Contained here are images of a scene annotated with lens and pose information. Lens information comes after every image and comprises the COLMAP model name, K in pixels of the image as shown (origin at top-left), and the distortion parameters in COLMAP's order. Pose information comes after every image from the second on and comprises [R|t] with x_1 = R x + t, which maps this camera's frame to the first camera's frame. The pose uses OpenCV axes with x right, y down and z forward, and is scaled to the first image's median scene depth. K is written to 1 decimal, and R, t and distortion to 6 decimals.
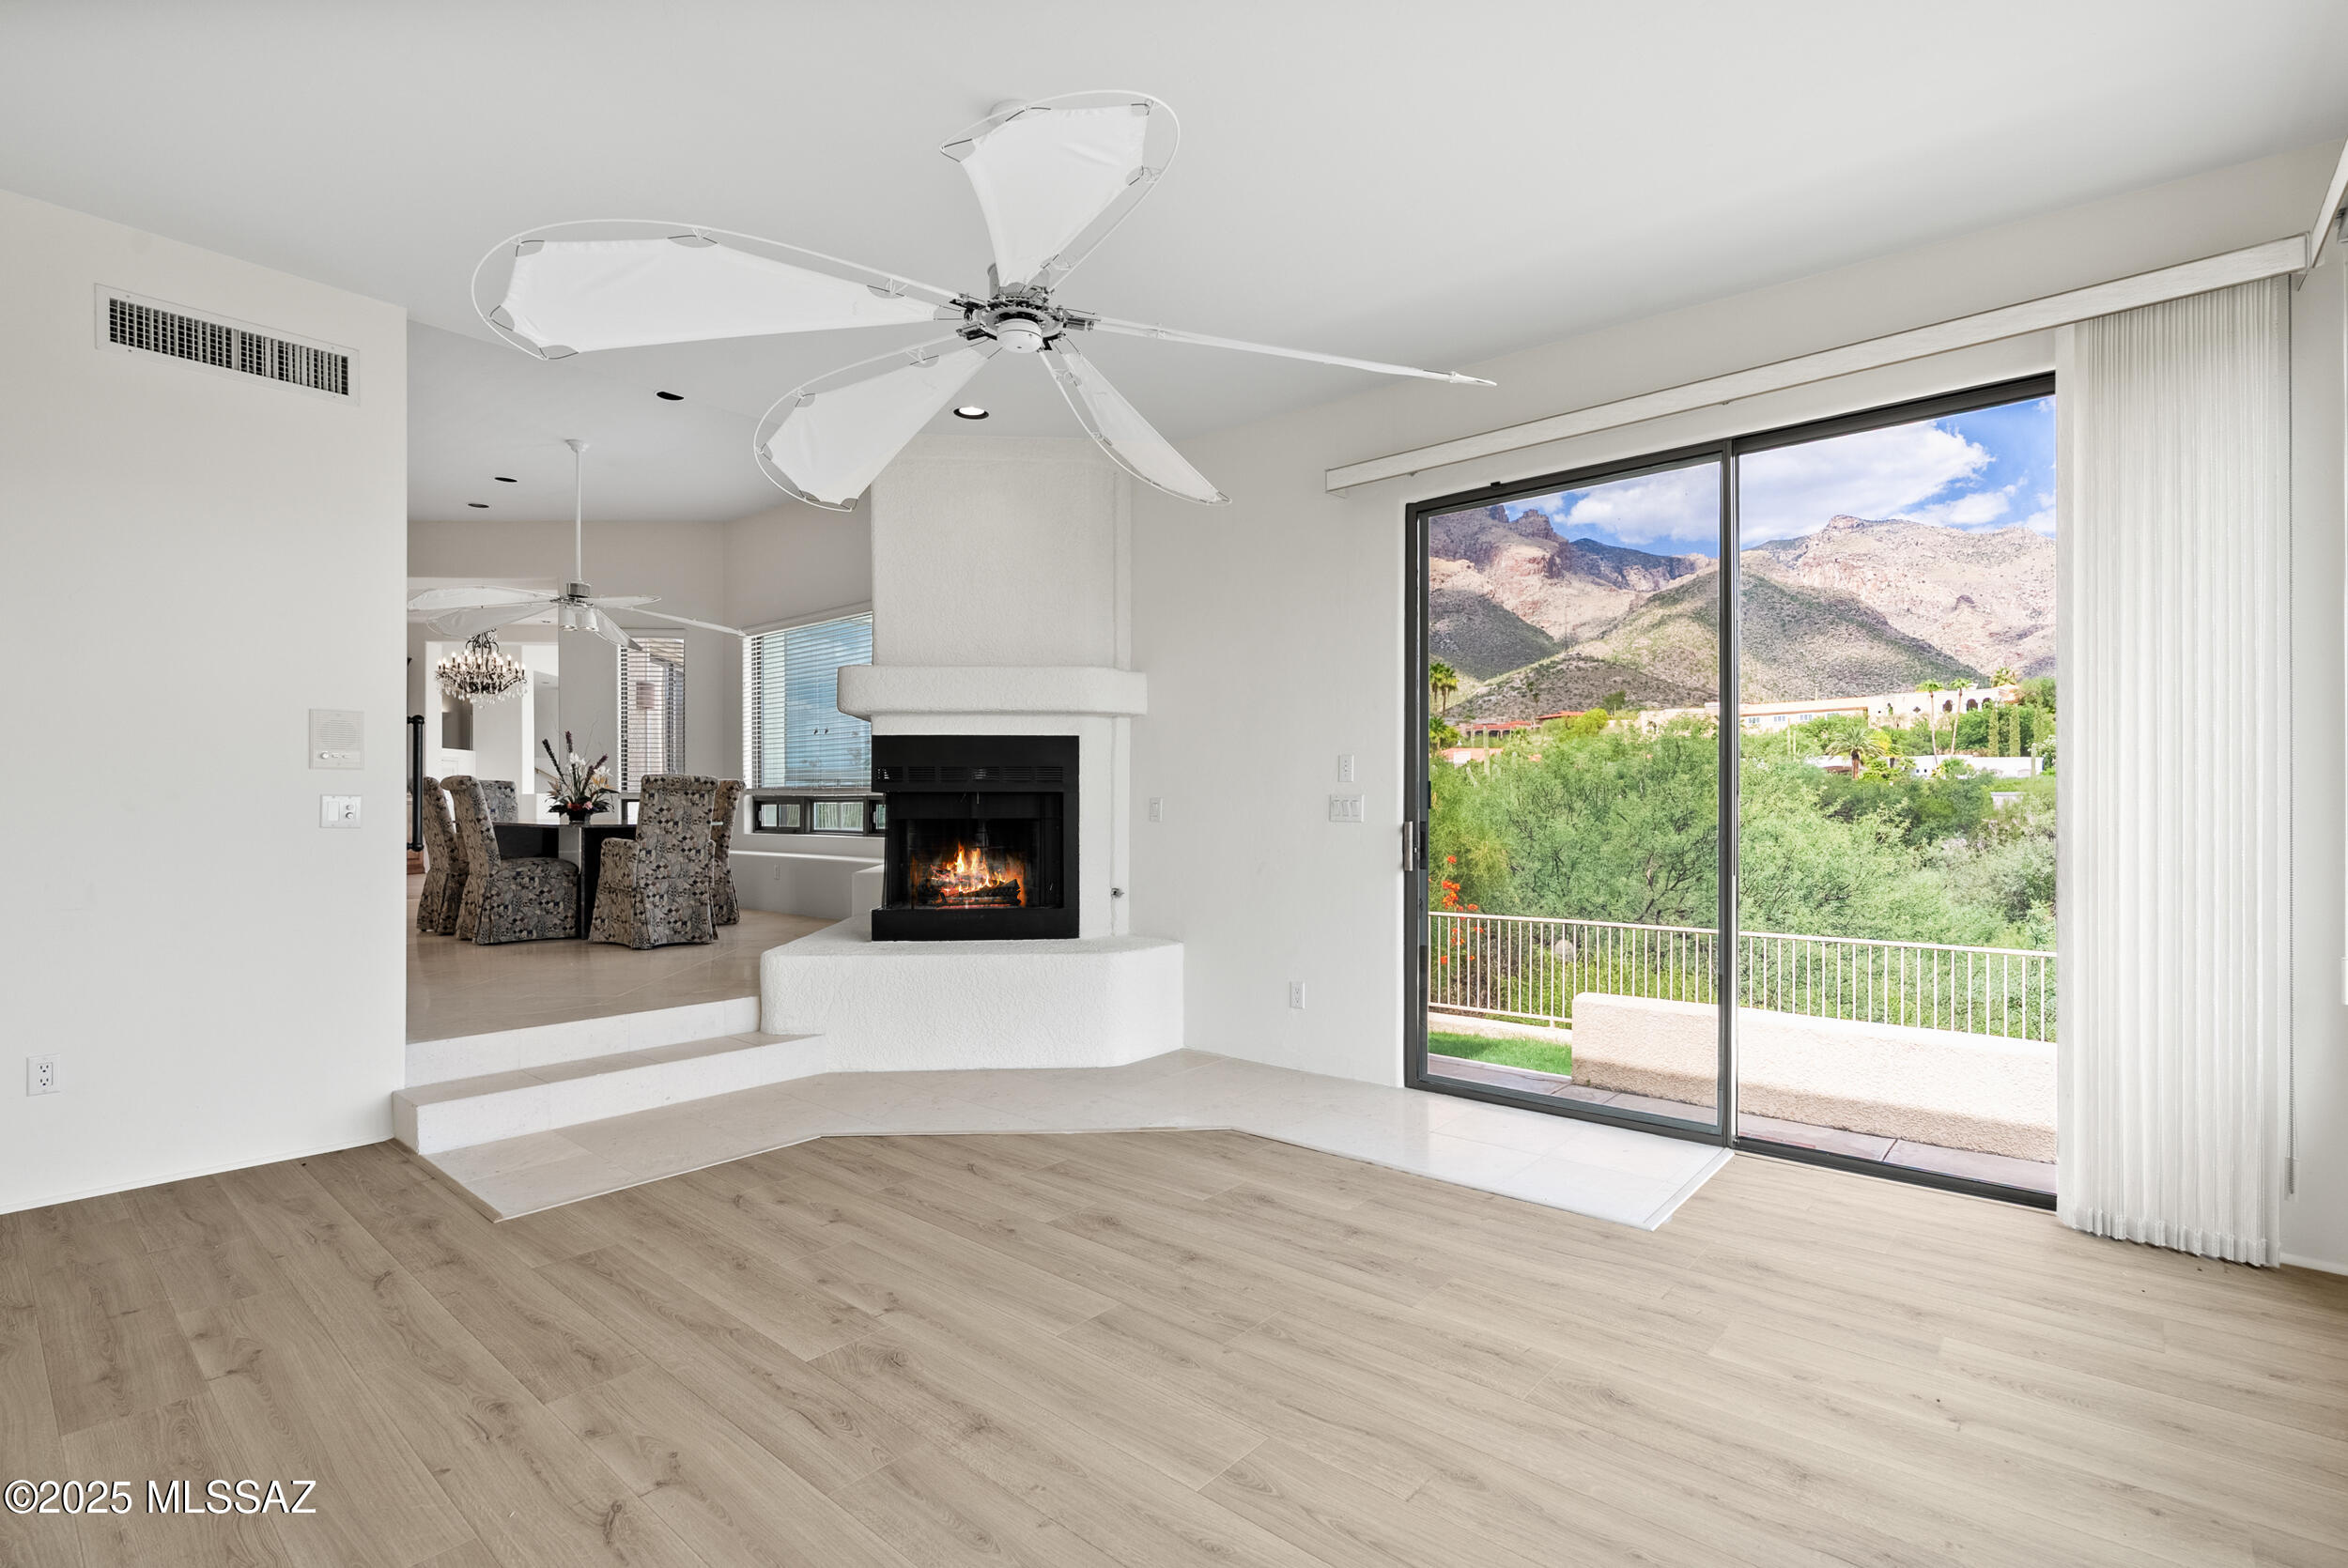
lens RADIAL K [[1067.4, 0, 1170.0], [0, 1067.4, 800.5], [0, 0, 1]] dist [-0.005917, 0.003326]
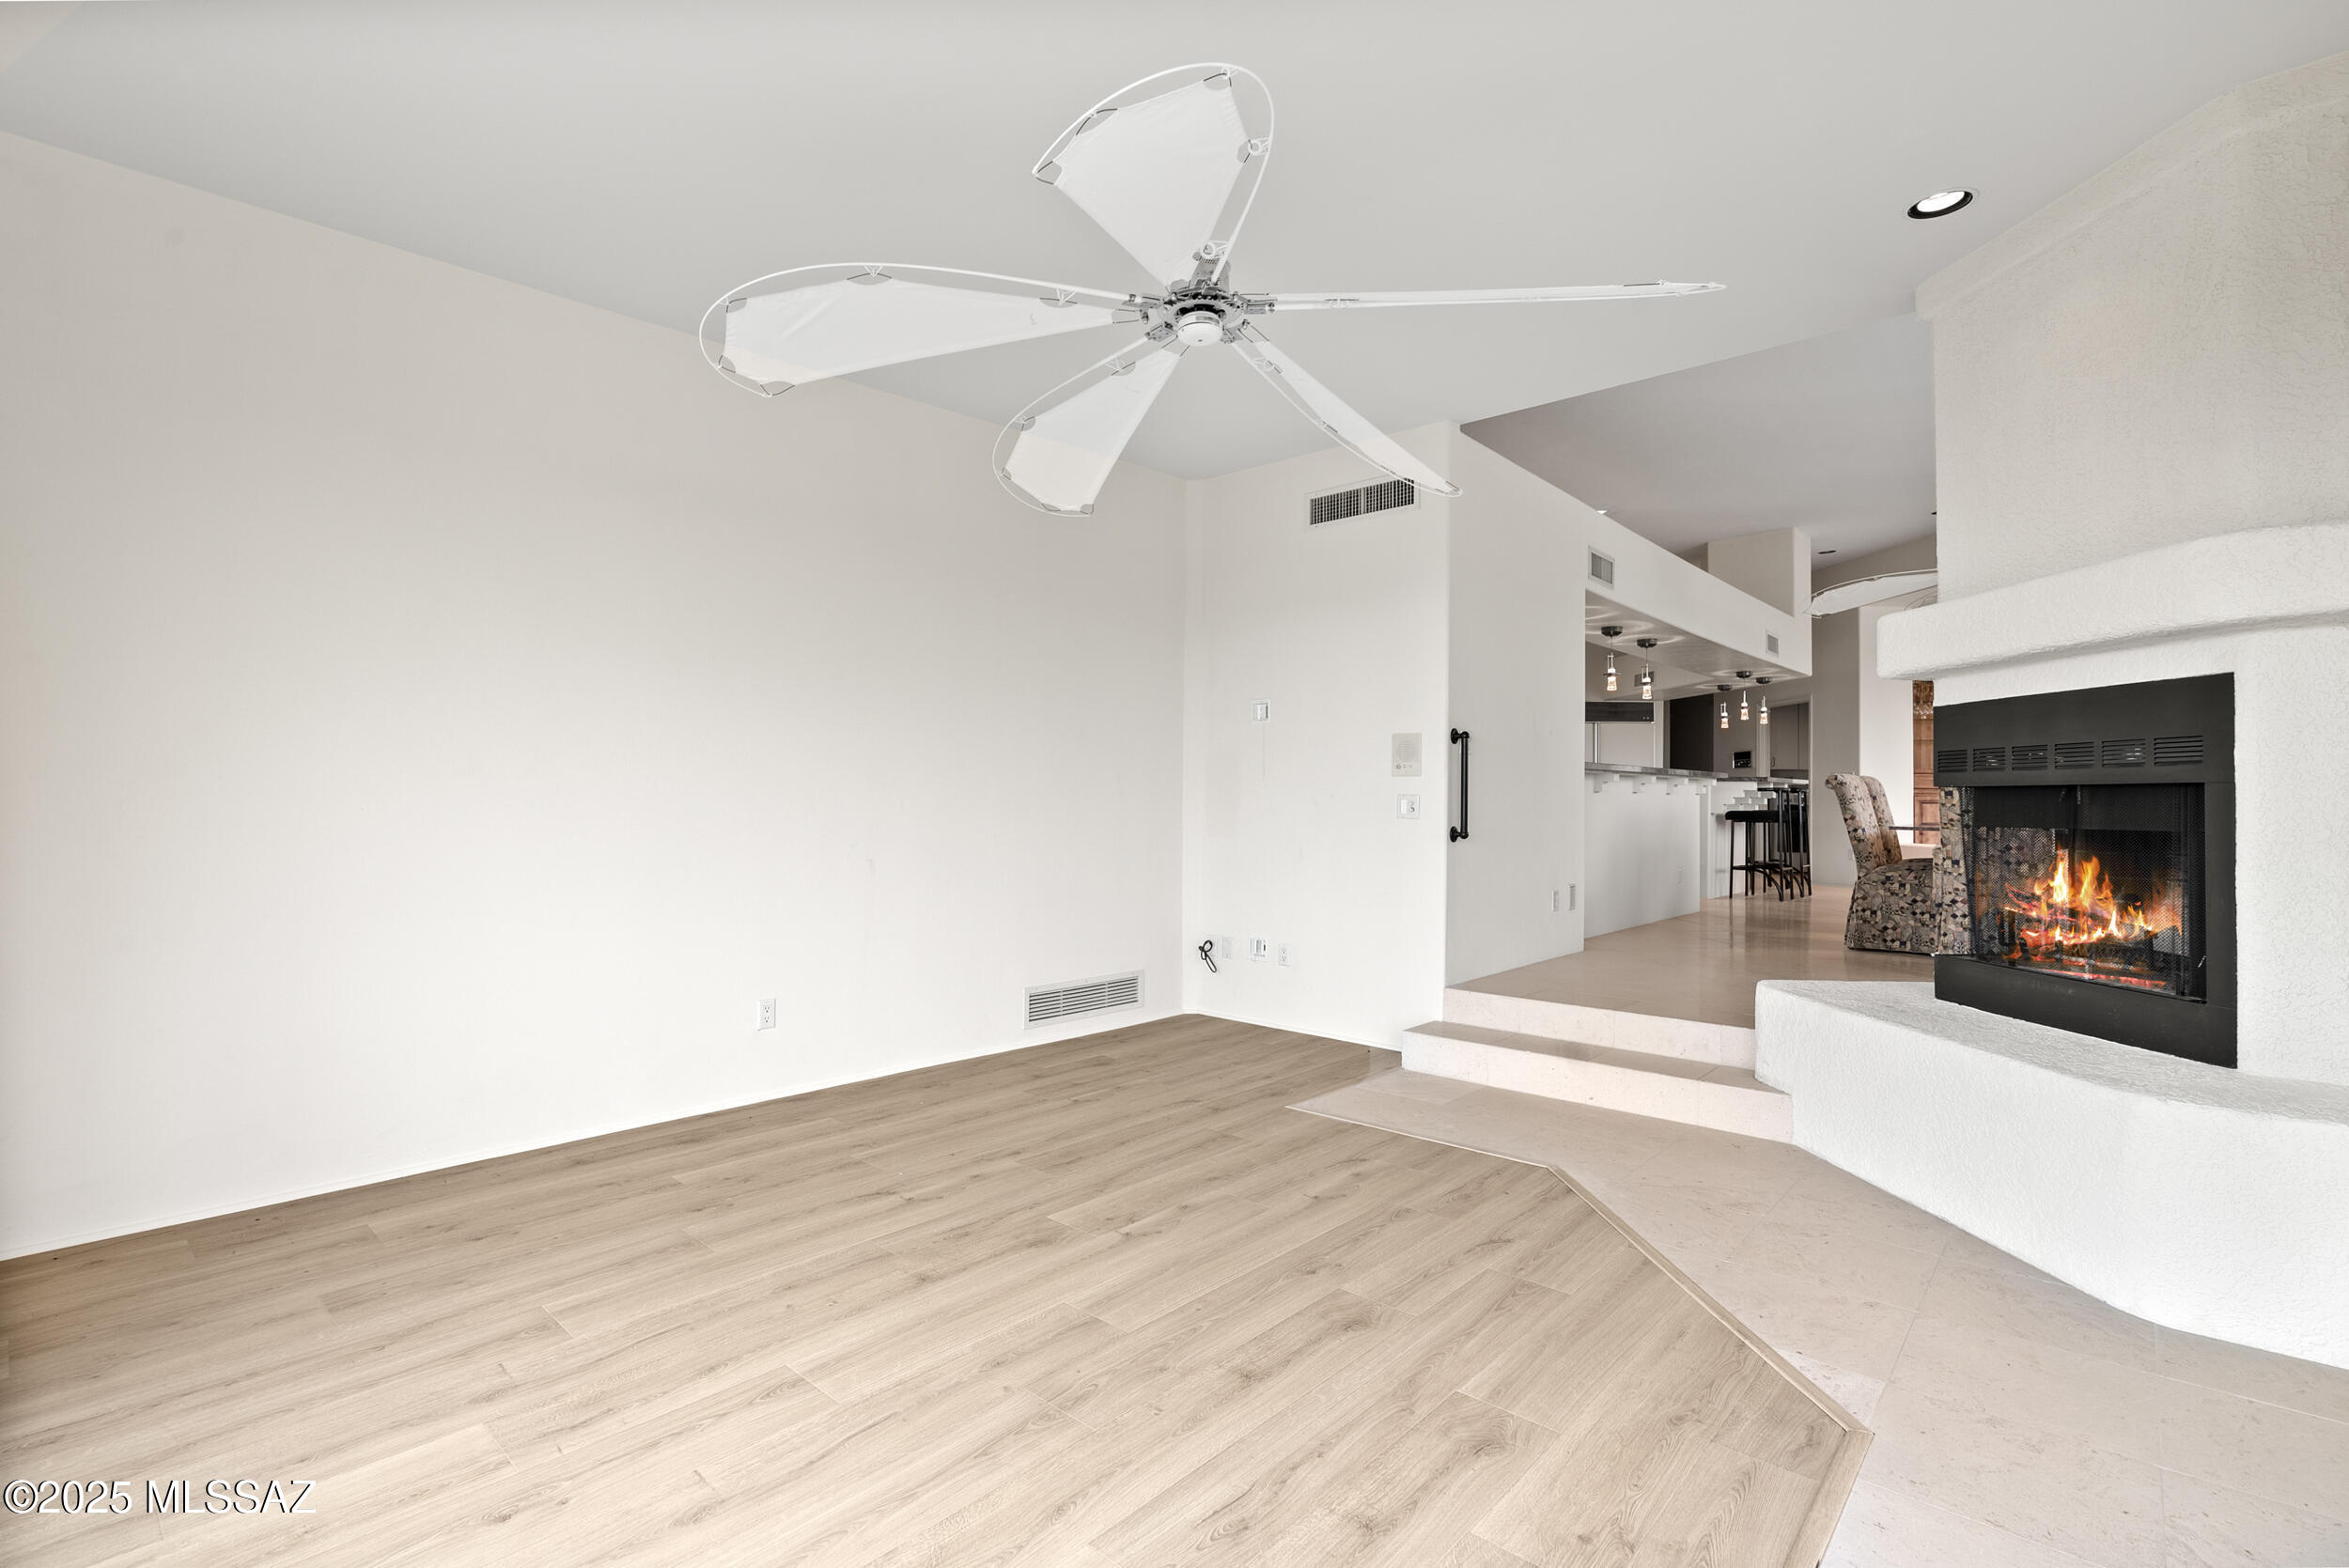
lens RADIAL K [[1067.9, 0, 1170.5], [0, 1067.9, 780.0], [0, 0, 1]] dist [-0.005917, 0.003326]
pose [[-0.007758, -0.019051, -0.999788, 0.742404], [-0.001555, 0.999818, -0.019040, 0.003253], [0.999969, 0.001406, -0.007786, 0.861074]]
